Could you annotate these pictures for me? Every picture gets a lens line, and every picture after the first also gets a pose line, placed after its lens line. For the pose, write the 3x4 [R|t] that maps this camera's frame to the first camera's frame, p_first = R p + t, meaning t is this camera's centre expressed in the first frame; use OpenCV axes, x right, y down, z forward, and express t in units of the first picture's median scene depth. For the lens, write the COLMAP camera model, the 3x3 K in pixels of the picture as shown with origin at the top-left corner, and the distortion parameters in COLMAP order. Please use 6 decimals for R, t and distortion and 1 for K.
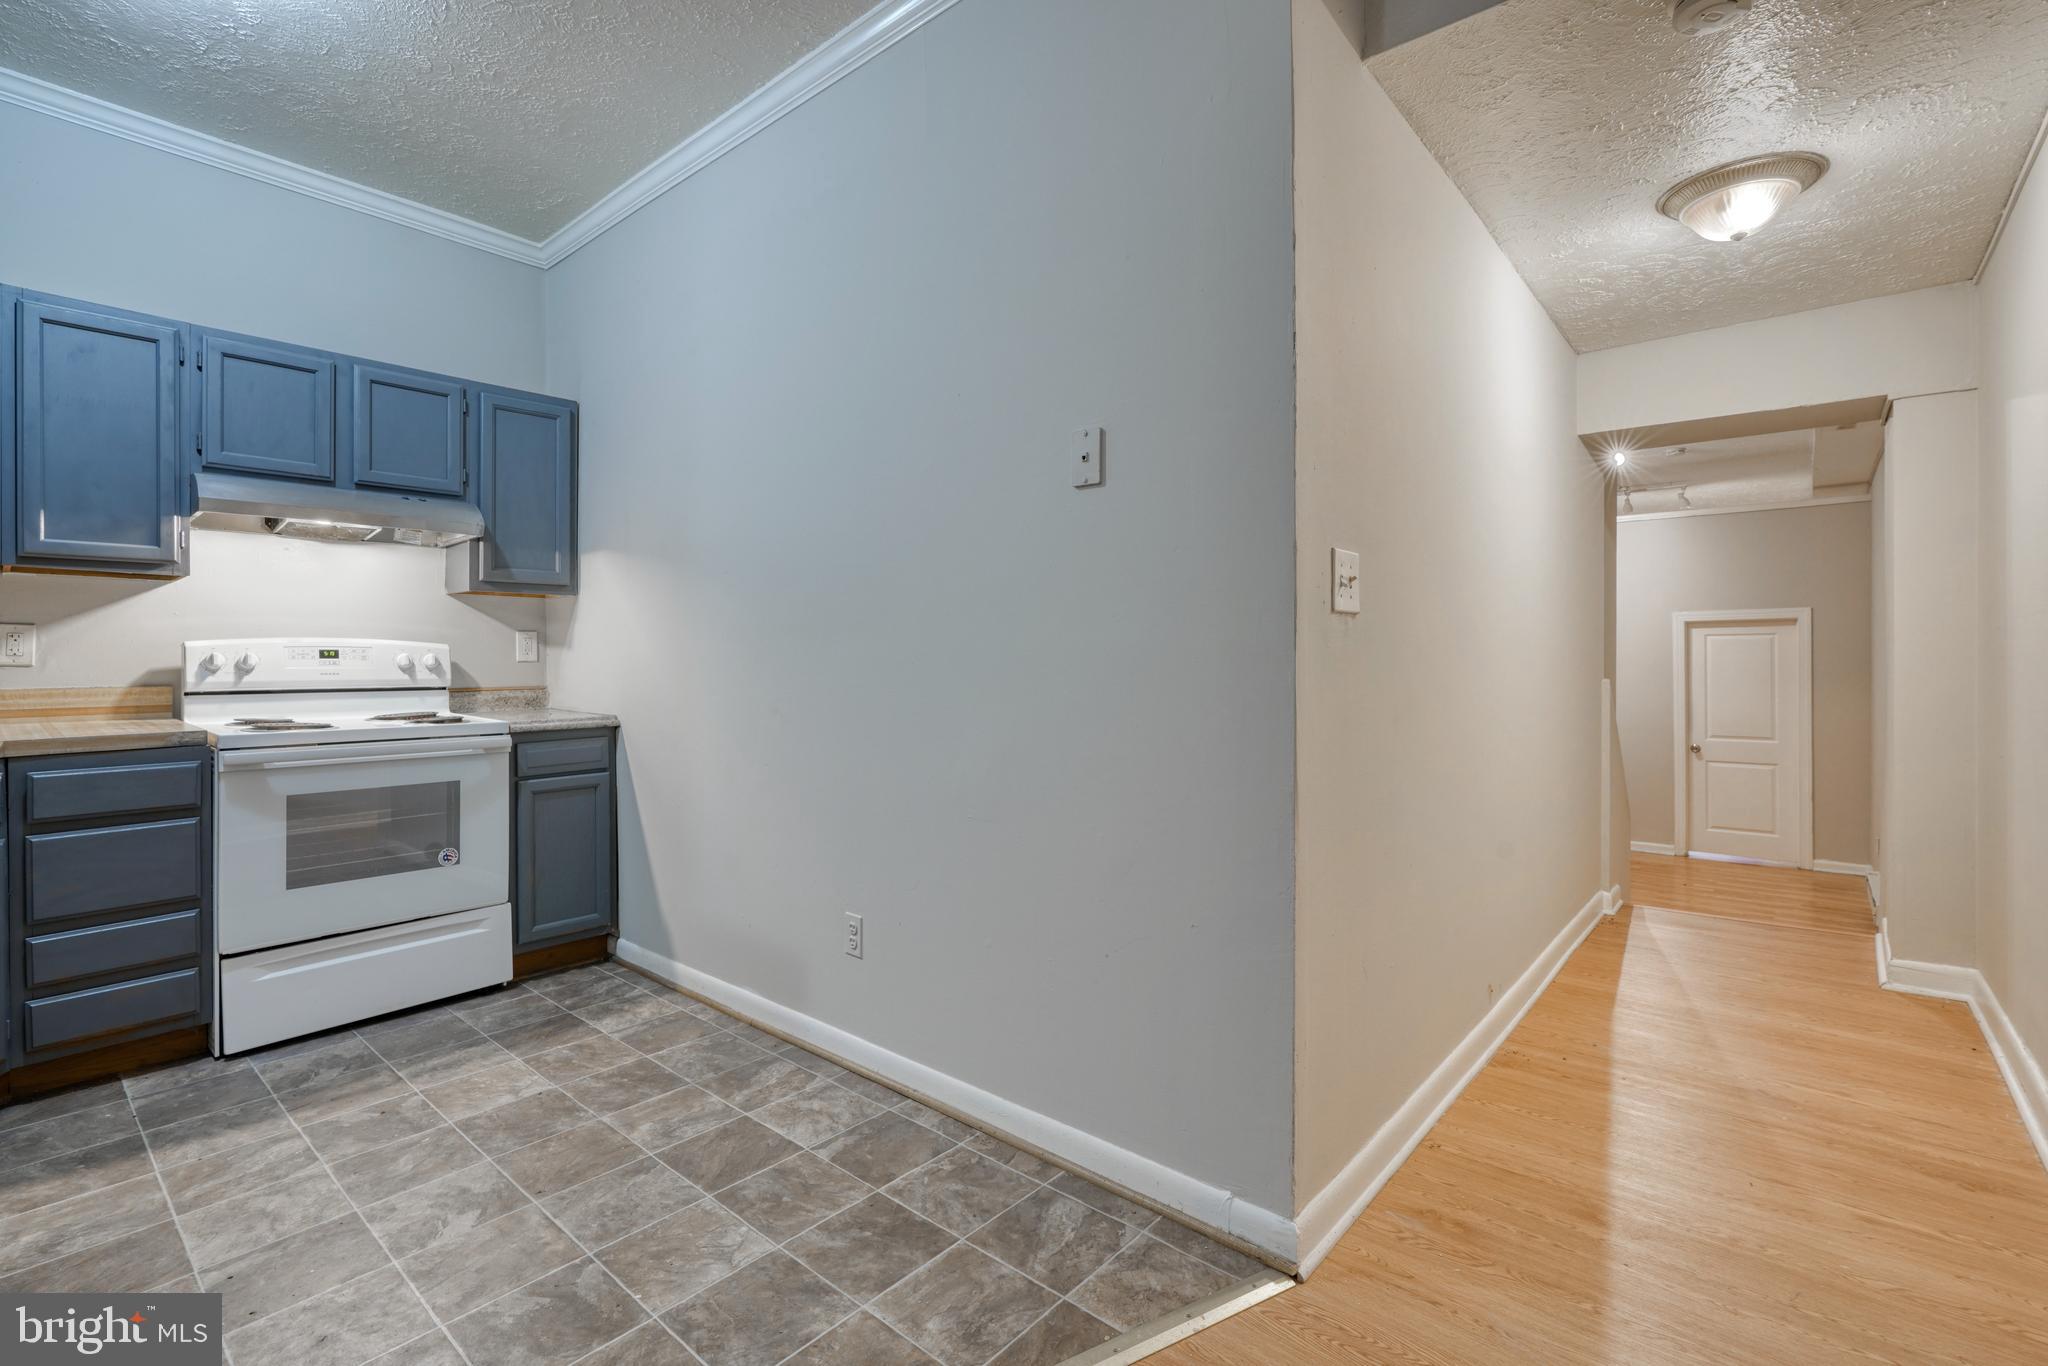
lens RADIAL K [[929.5, 0, 1022.8], [0, 929.5, 656.1], [0, 0, 1]] dist [-0.014640, 0.005844]
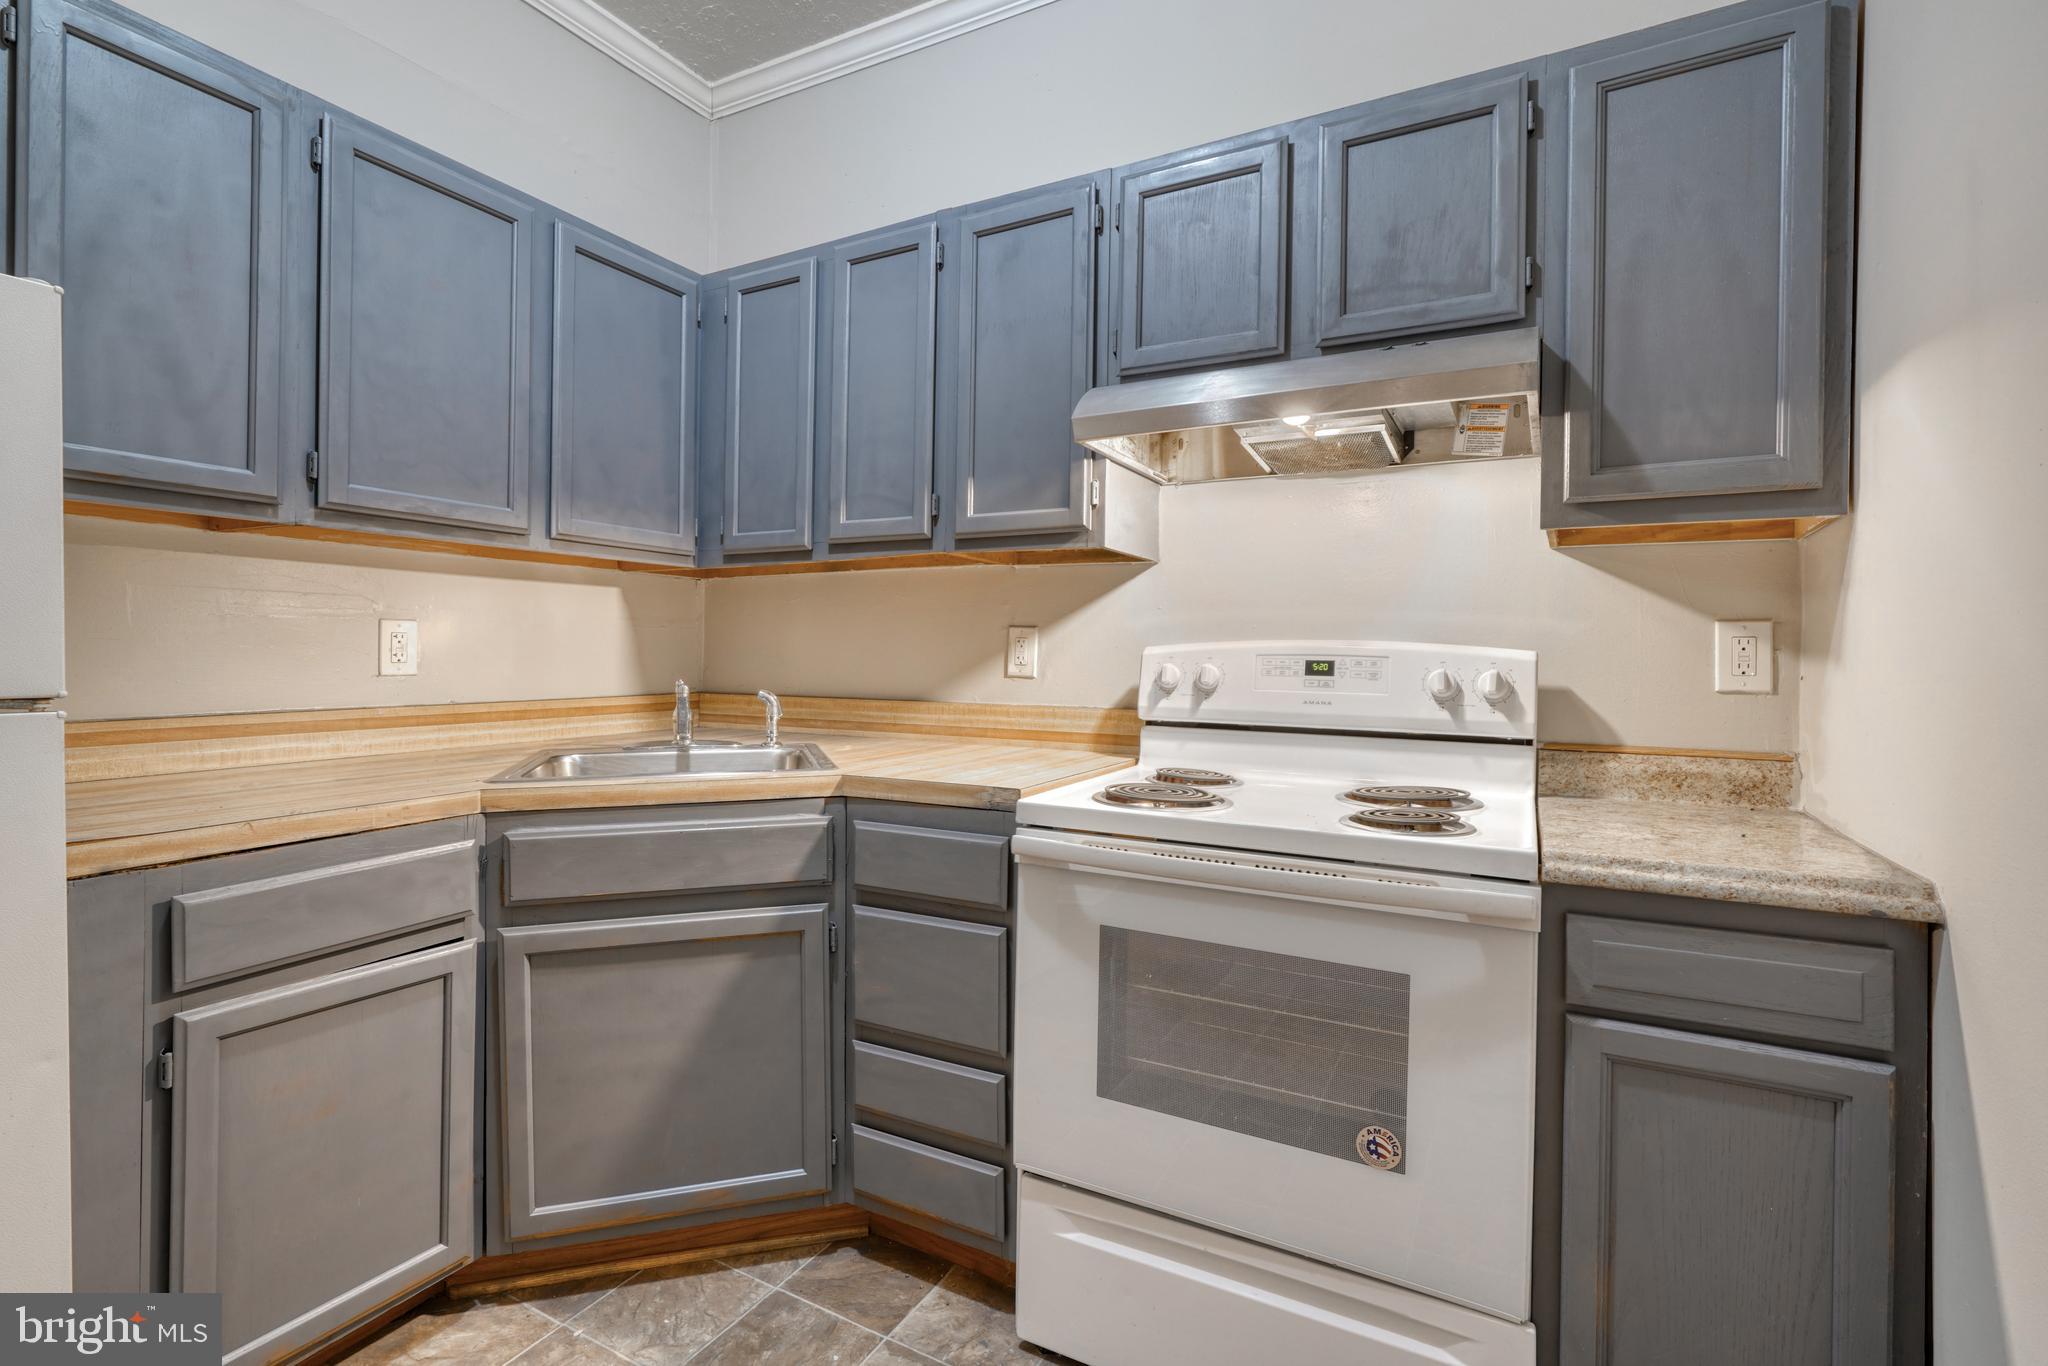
lens RADIAL K [[943.7, 0, 1014.1], [0, 943.7, 663.1], [0, 0, 1]] dist [-0.014183, 0.007986]
pose [[0.206312, 0.005892, -0.978469, -0.238656], [-0.016749, 0.999857, 0.002489, -0.003860], [0.978343, 0.015875, 0.206381, 0.755199]]
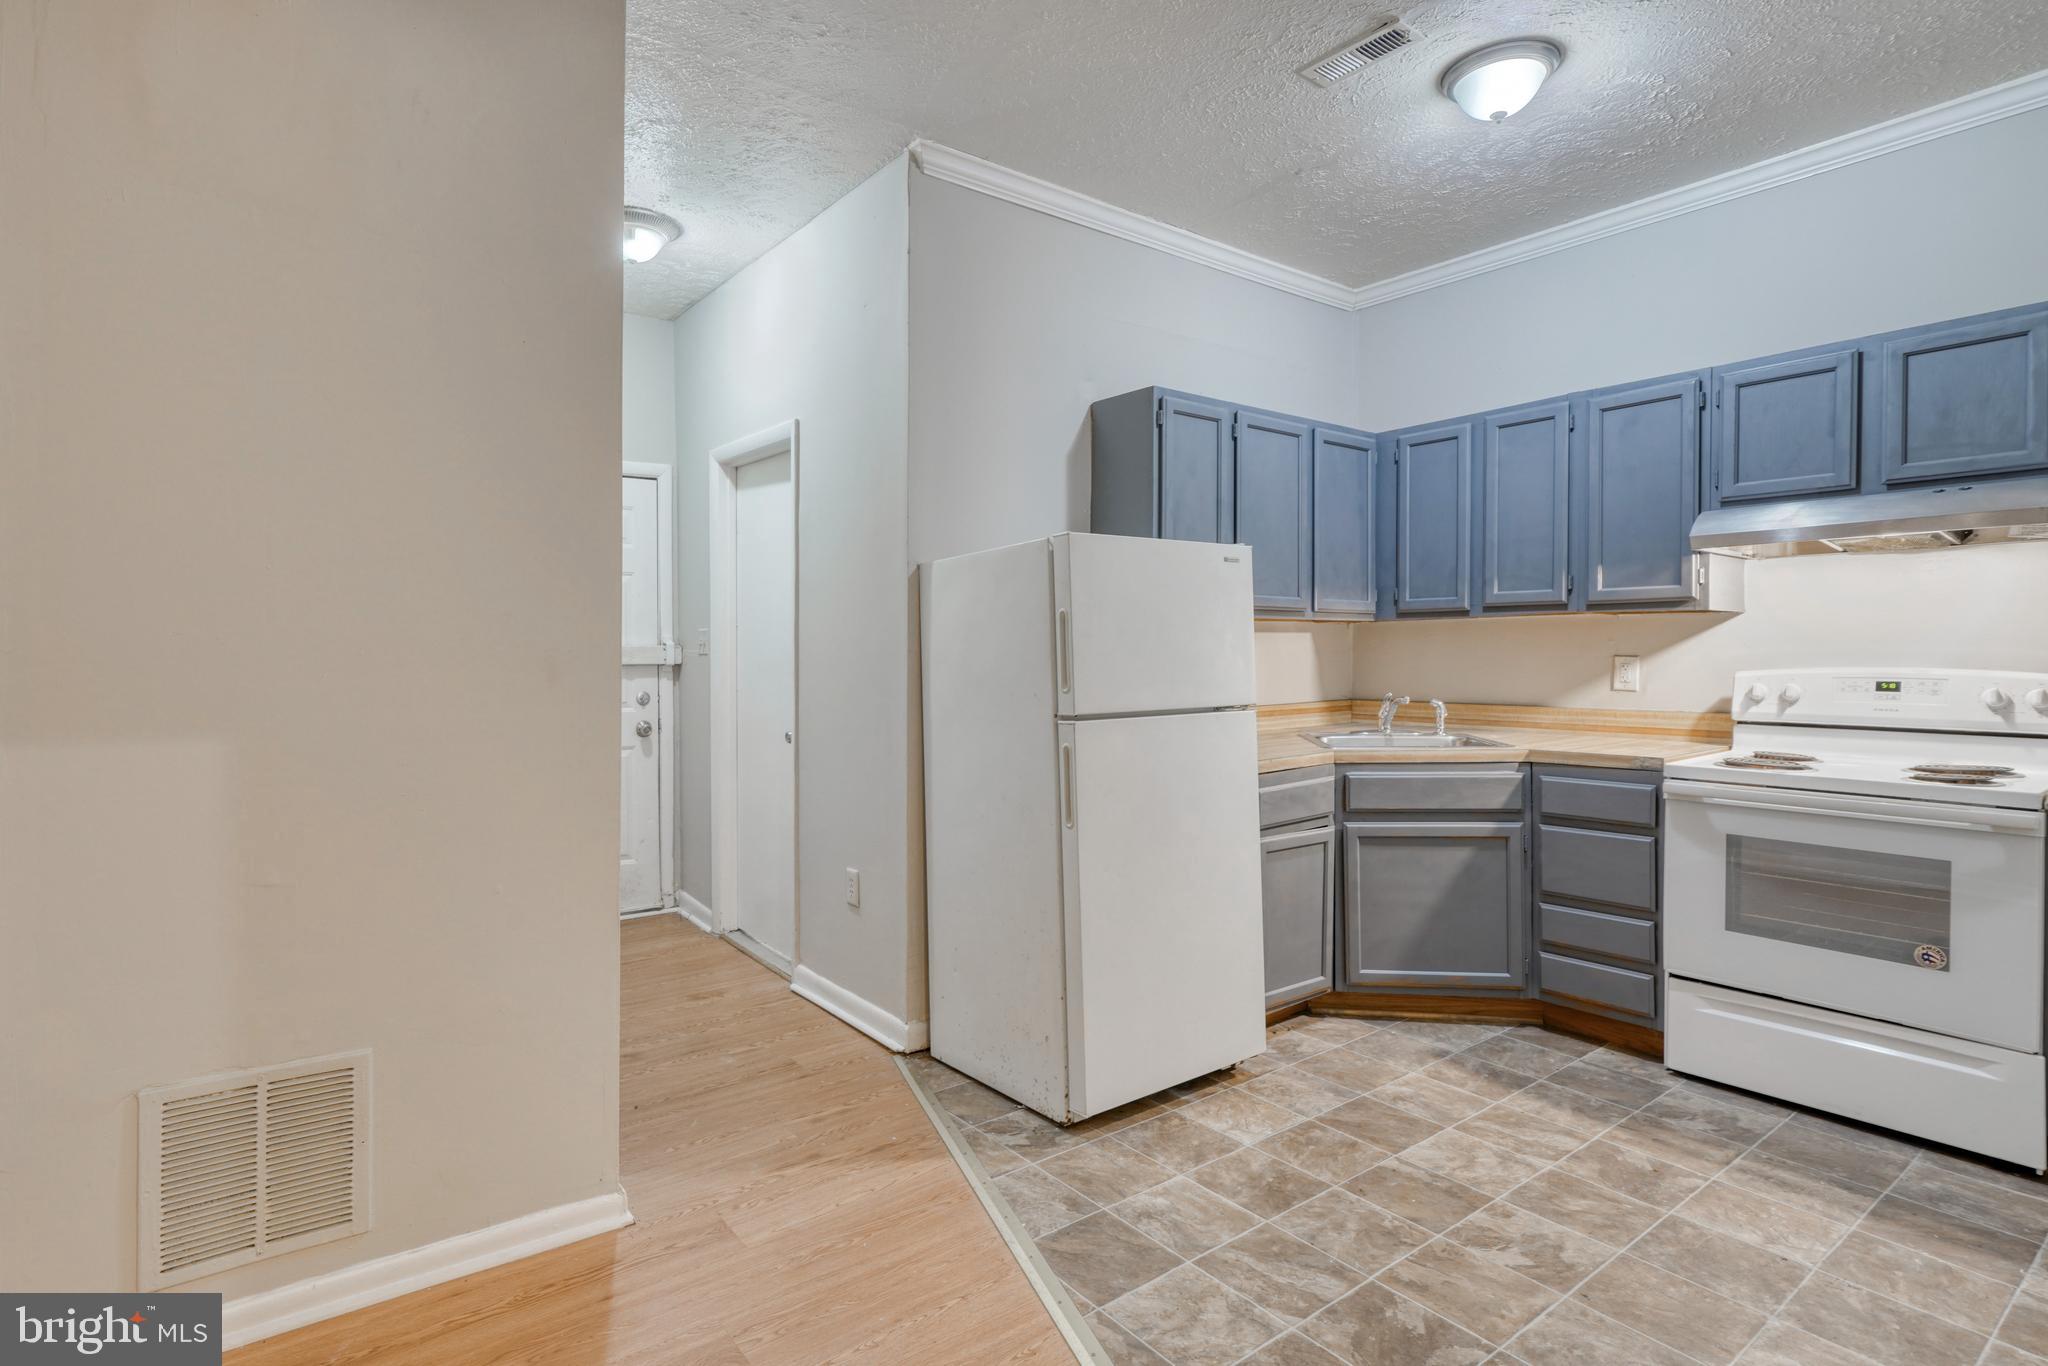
lens RADIAL K [[1007.9, 0, 952.9], [0, 1007.9, 667.7], [0, 0, 1]] dist [-0.014439, 0.007940]
pose [[-0.239945, 0.011972, -0.970713, 0.382271], [-0.000648, 0.999922, 0.012493, -0.033198], [0.970786, 0.003627, -0.239919, 0.418108]]
